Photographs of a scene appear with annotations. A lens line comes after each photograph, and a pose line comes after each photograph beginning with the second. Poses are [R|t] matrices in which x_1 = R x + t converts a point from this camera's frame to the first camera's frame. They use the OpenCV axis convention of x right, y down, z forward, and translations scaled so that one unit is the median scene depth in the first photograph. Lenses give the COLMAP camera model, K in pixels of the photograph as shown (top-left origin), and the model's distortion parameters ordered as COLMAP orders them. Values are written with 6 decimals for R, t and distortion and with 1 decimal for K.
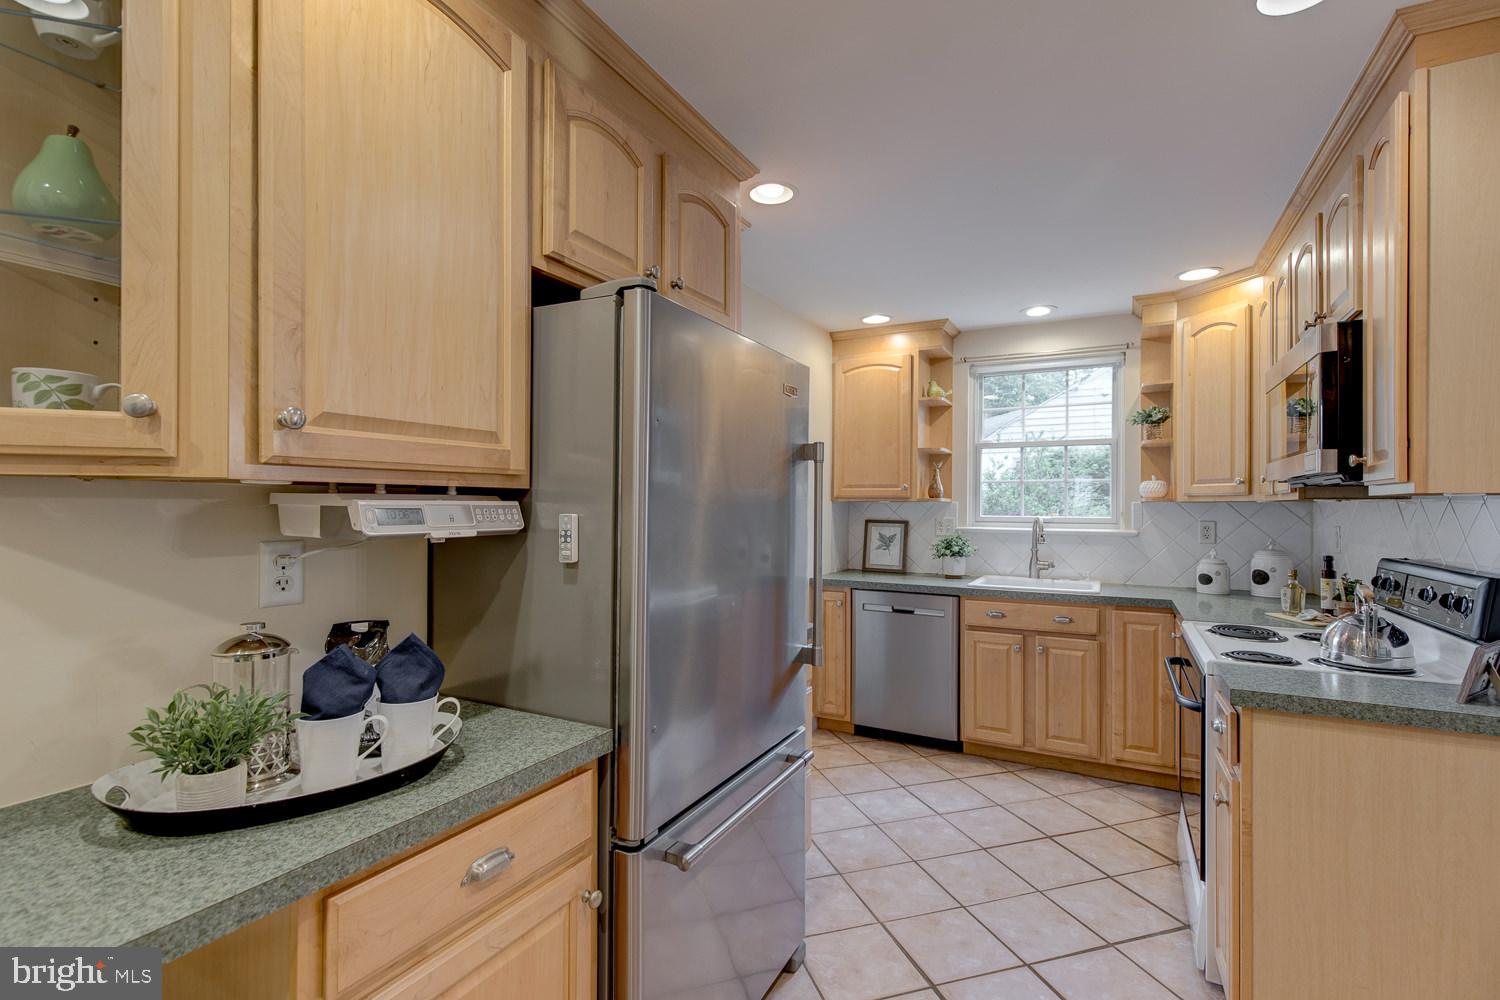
lens RADIAL K [[681.5, 0, 752.4], [0, 681.5, 501.7], [0, 0, 1]] dist [0.004243, 0.000188]
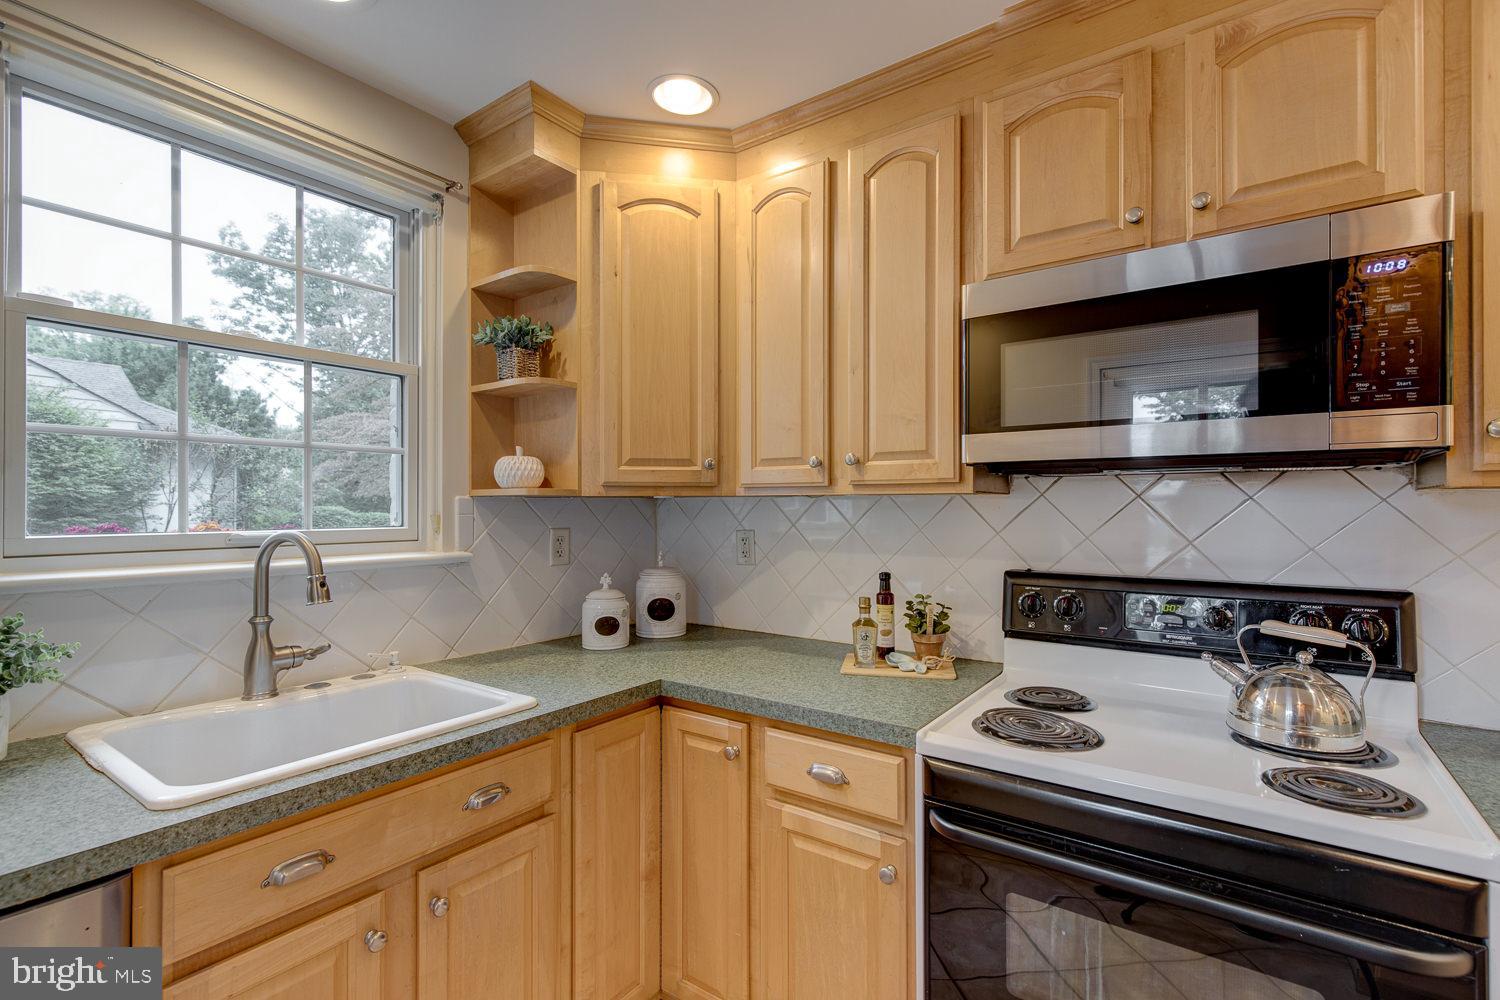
lens RADIAL K [[681.5, 0, 754.1], [0, 681.5, 498.6], [0, 0, 1]] dist [0.004243, 0.000188]
pose [[0.131537, -0.008795, 0.991272, 0.088486], [-0.003612, 0.999950, 0.009351, -0.003858], [-0.991305, -0.004810, 0.131499, 0.797283]]
